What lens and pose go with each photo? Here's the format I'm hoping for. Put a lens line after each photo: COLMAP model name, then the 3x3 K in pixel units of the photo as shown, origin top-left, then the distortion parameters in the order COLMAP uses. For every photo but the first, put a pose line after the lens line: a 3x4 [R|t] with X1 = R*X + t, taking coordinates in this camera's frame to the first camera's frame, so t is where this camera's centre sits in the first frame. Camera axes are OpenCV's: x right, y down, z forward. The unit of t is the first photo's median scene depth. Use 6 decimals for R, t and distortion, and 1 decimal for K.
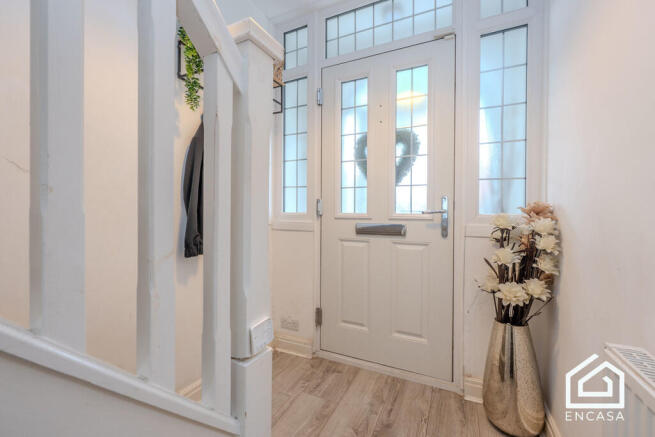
lens RADIAL K [[271.0, 0, 324.3], [0, 271.0, 214.6], [0, 0, 1]] dist [-0.000666, 0.000017]
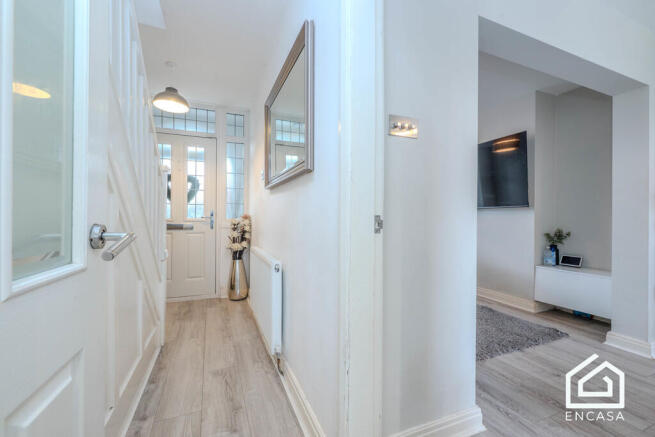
lens RADIAL K [[271.0, 0, 324.3], [0, 271.0, 214.6], [0, 0, 1]] dist [-0.000666, 0.000017]
pose [[0.657394, 0.003660, 0.753538, -0.633560], [0.003153, 0.999966, -0.007608, -0.013369], [-0.753541, 0.007378, 0.657360, -1.167084]]
